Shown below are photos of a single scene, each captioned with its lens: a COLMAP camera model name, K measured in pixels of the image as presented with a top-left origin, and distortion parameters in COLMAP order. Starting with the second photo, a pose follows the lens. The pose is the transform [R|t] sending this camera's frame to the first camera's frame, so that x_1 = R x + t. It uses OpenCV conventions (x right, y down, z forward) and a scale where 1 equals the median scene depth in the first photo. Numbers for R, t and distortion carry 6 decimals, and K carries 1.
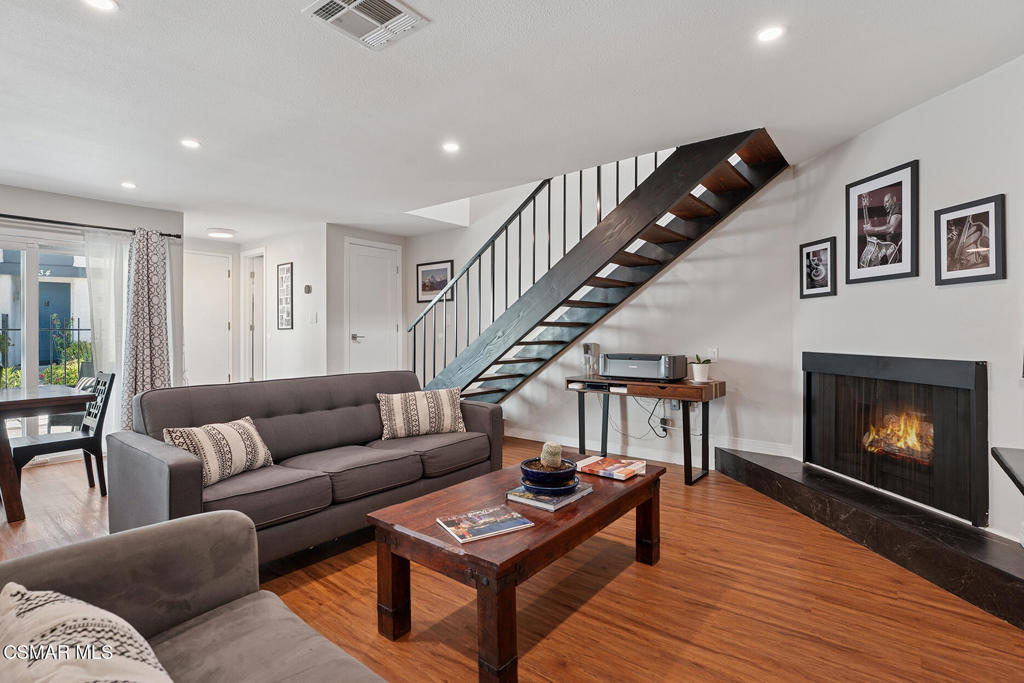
lens RADIAL K [[500.6, 0, 510.6], [0, 500.6, 321.8], [0, 0, 1]] dist [-0.015153, 0.000424]
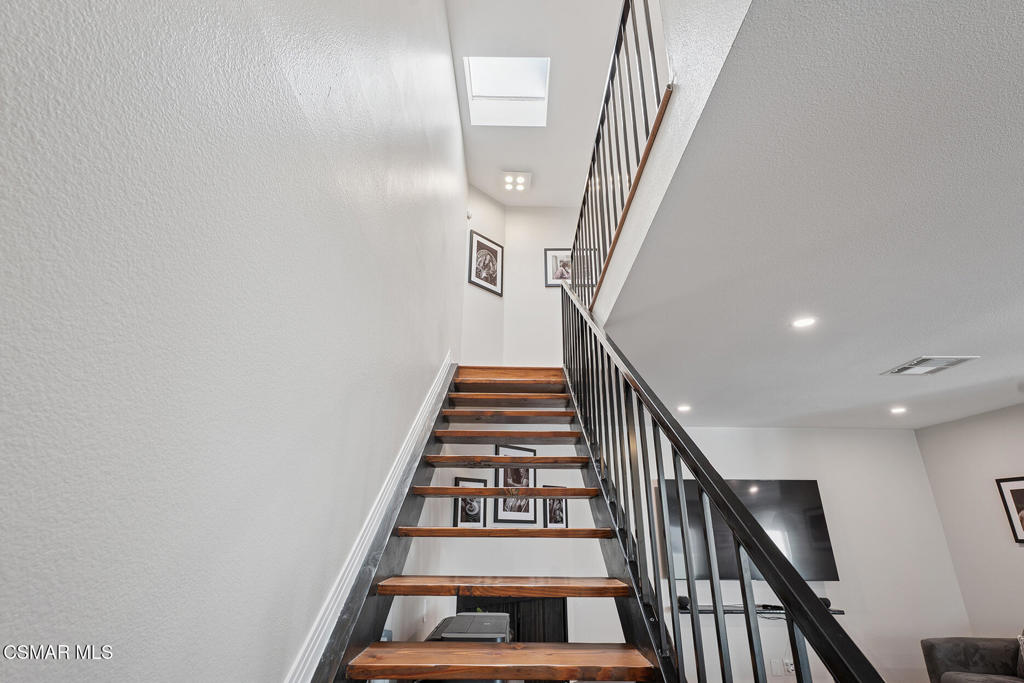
lens RADIAL K [[489.8, 0, 510.9], [0, 489.8, 339.0], [0, 0, 1]] dist [-0.012322, 0.000320]
pose [[-0.603041, 0.283621, 0.745588, -0.382464], [-0.026013, 0.927171, -0.373735, -0.041682], [-0.797286, -0.244773, -0.551744, 1.653860]]
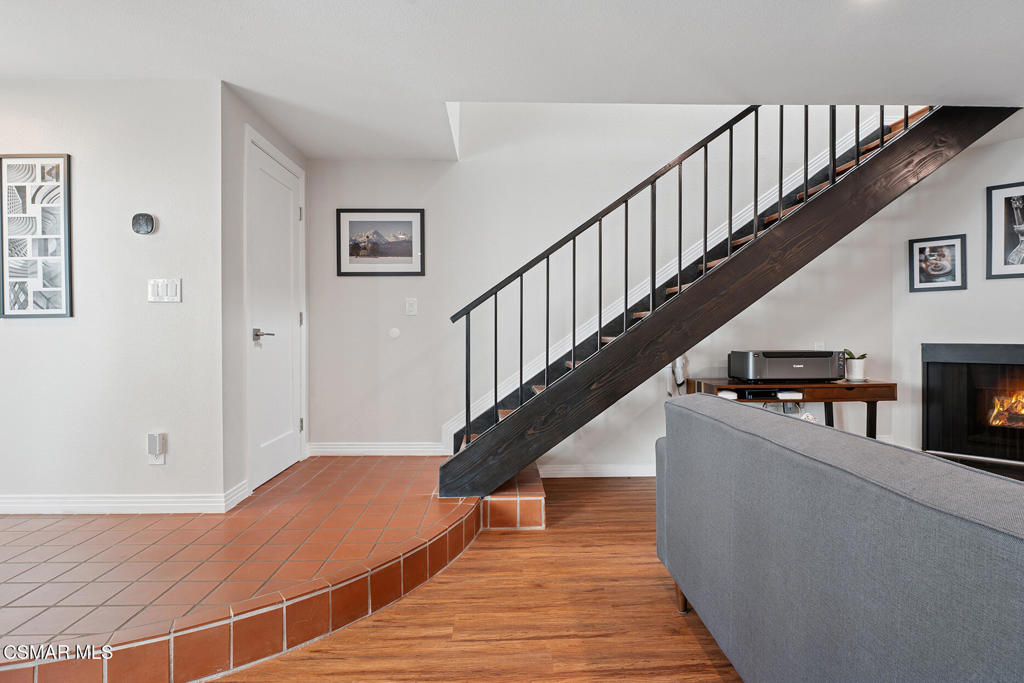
lens RADIAL K [[489.8, 0, 510.9], [0, 489.8, 339.0], [0, 0, 1]] dist [-0.012322, 0.000320]
pose [[0.762722, -0.008657, 0.646668, -0.739983], [-0.009787, 0.999641, 0.024926, 0.035496], [-0.646652, -0.025340, 0.762364, 0.806119]]
